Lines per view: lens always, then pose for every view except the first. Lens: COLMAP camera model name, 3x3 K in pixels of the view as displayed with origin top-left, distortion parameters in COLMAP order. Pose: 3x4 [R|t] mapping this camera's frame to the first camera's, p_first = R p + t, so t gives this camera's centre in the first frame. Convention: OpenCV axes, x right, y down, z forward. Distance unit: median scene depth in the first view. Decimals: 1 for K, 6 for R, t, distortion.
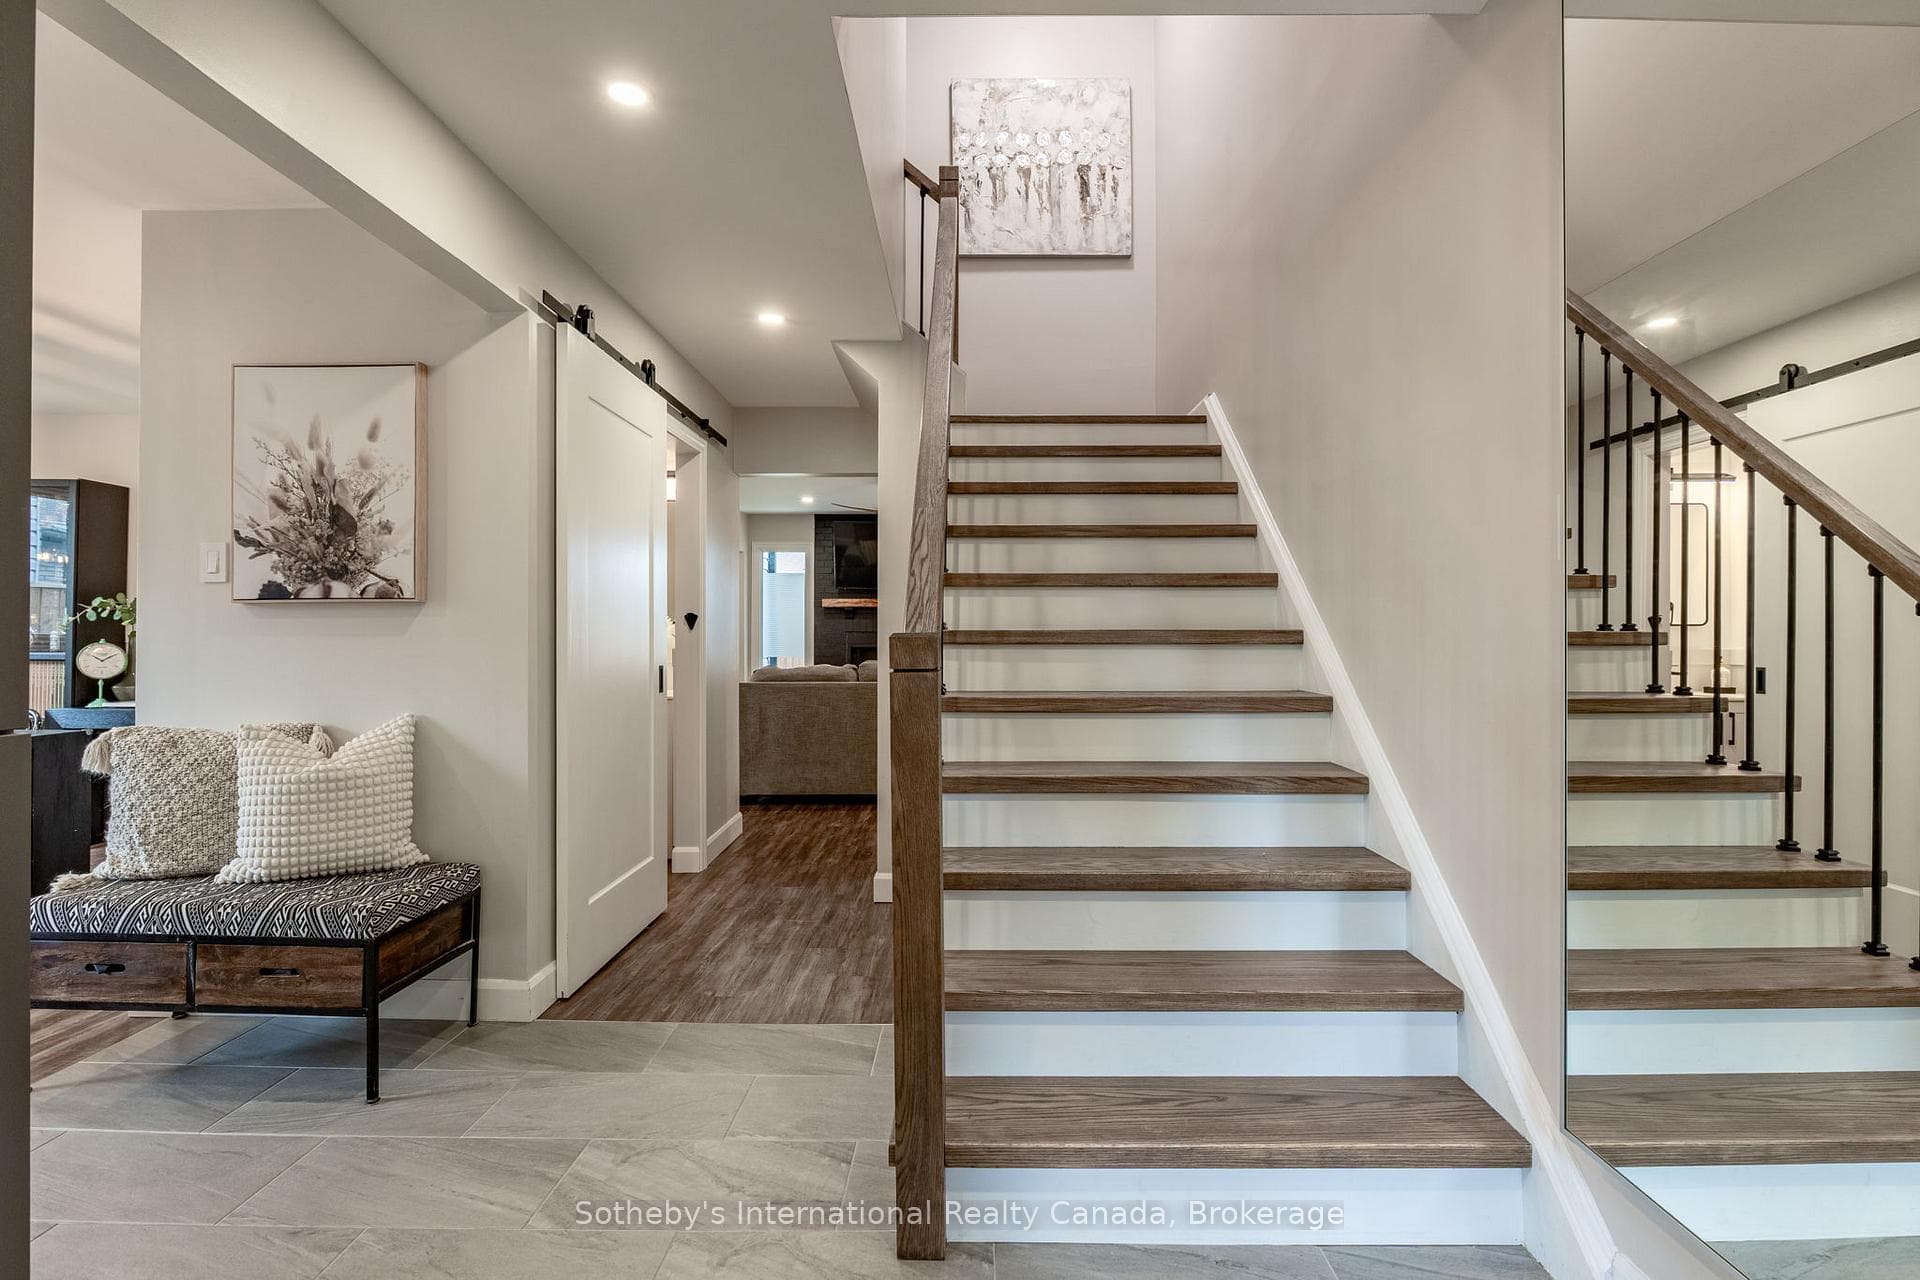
lens RADIAL K [[868.7, 0, 961.1], [0, 868.7, 628.2], [0, 0, 1]] dist [-0.018535, 0.000149]
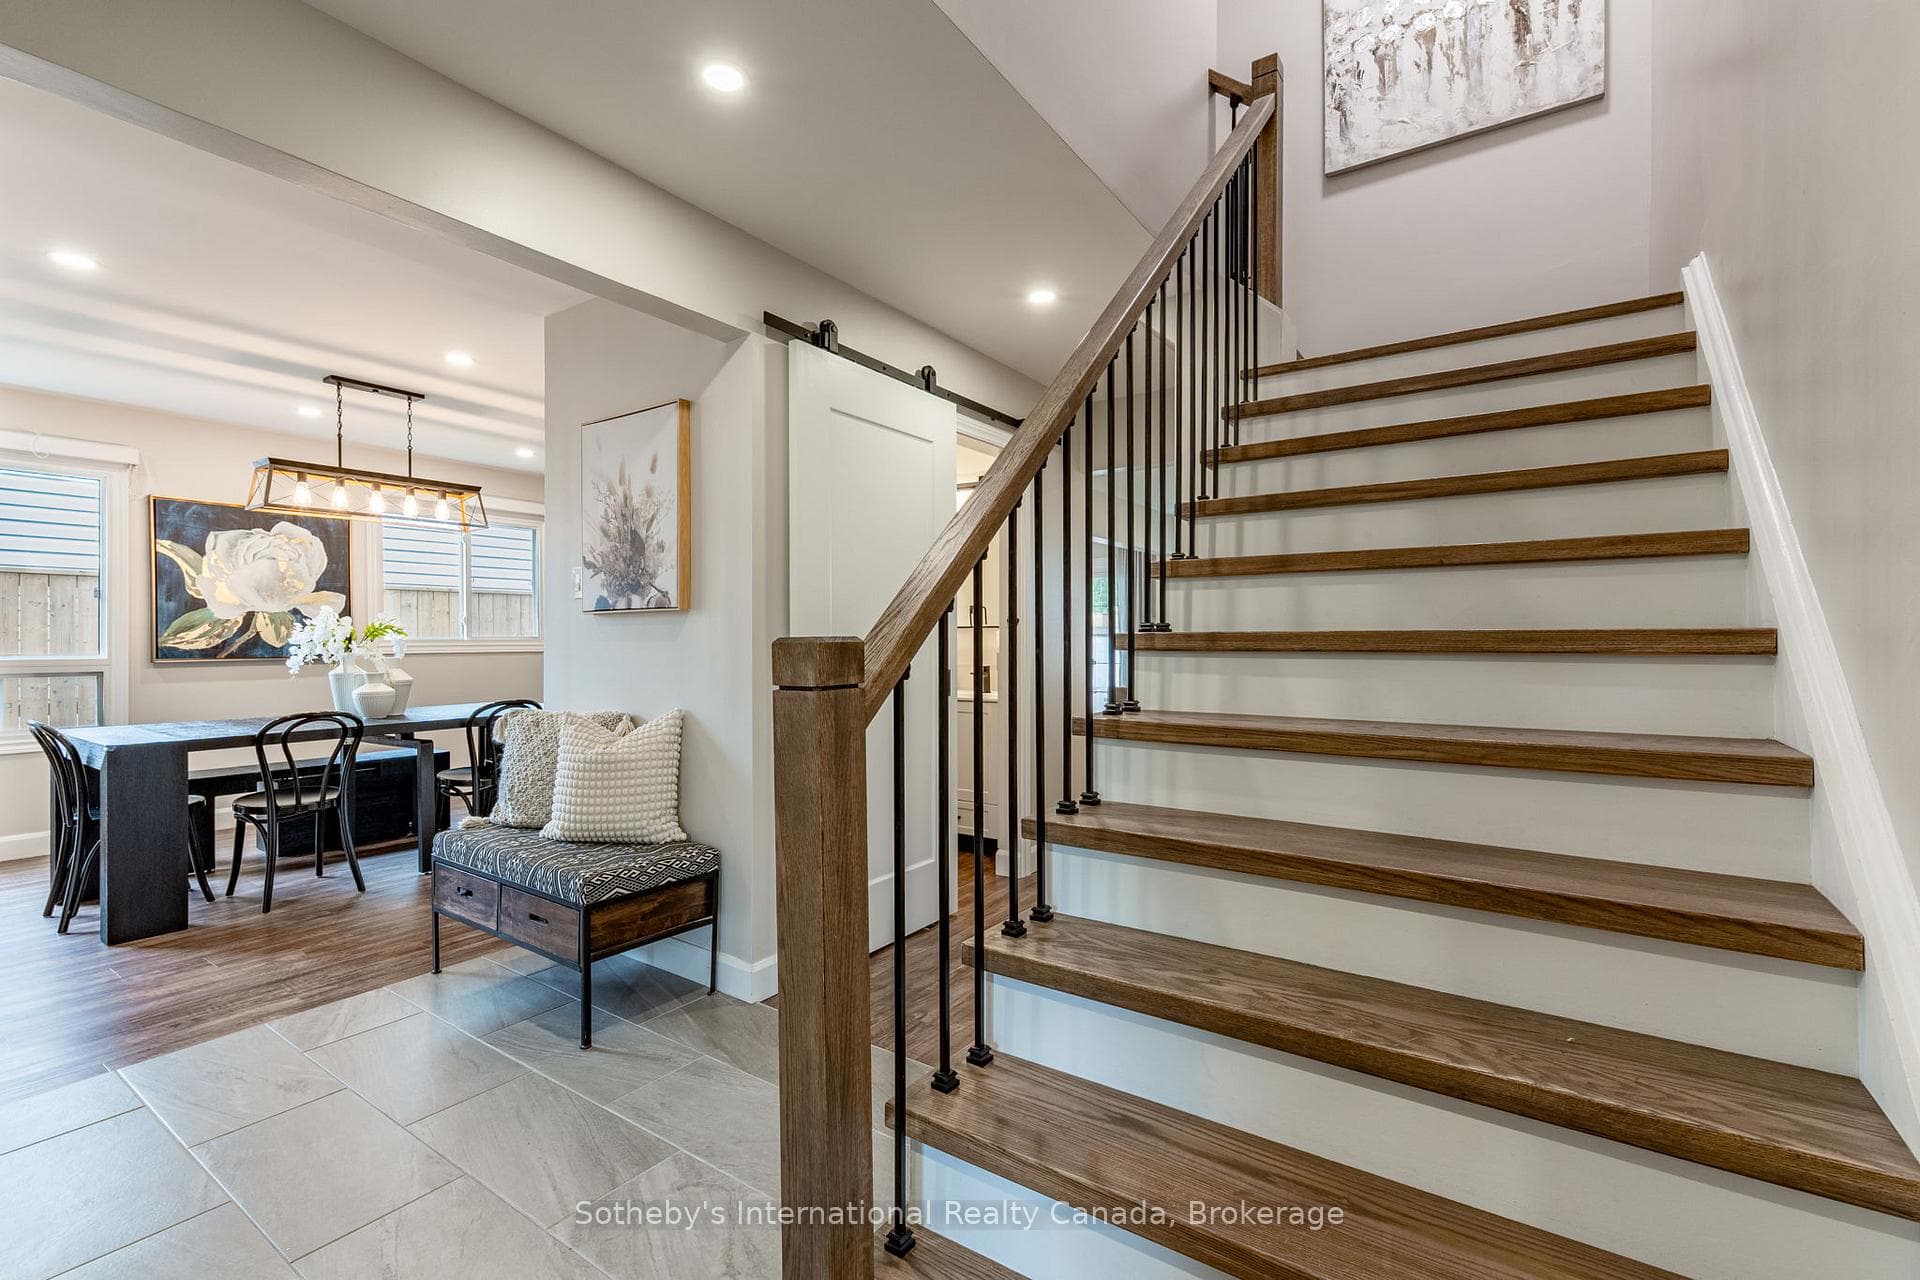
lens RADIAL K [[821.1, 0, 957.2], [0, 821.1, 638.3], [0, 0, 1]] dist [0.001927, 0.000318]
pose [[0.827034, -0.001265, -0.562151, 0.281694], [0.006885, 0.999945, 0.007879, 0.000239], [0.562110, -0.010387, 0.826997, 0.309865]]
